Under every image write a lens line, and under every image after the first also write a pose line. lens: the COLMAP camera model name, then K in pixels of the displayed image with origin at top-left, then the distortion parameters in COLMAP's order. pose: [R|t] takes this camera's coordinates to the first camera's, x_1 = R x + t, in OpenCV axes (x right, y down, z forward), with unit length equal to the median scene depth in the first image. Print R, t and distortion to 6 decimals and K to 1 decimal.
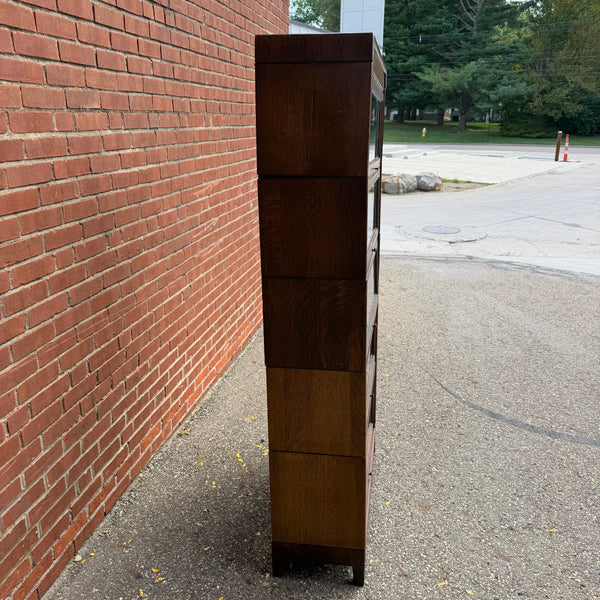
lens RADIAL K [[570.9, 0, 300.0], [0, 570.9, 300.0], [0, 0, 1]] dist [-0.001158, -0.025819]
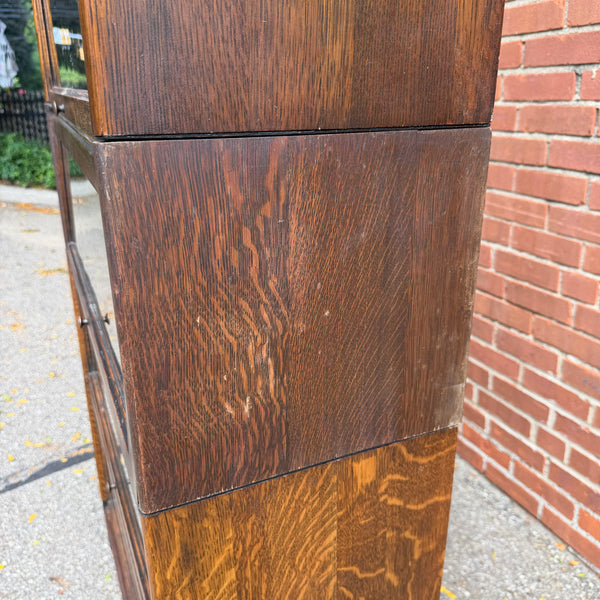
lens RADIAL K [[561.9, 0, 300.0], [0, 561.9, 300.0], [0, 0, 1]] dist [0.072085, -0.130819]
pose [[-0.818301, 0.215576, -0.532832, 0.217100], [-0.145489, 0.819133, 0.554846, -0.201085], [0.556072, 0.531553, -0.638933, 1.340671]]
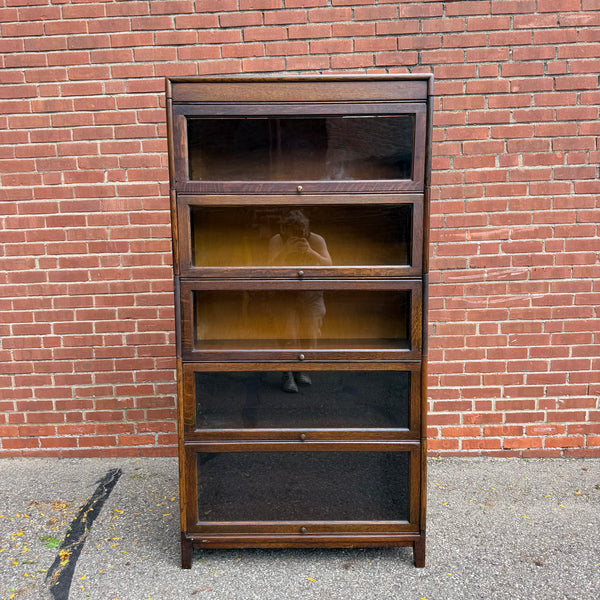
lens RADIAL K [[561.9, 0, 300.0], [0, 561.9, 300.0], [0, 0, 1]] dist [0.072085, -0.130819]
pose [[0.171991, 0.126439, -0.976951, 1.039478], [-0.263990, 0.961371, 0.077948, -0.116220], [0.949067, 0.244499, 0.198726, 0.807445]]
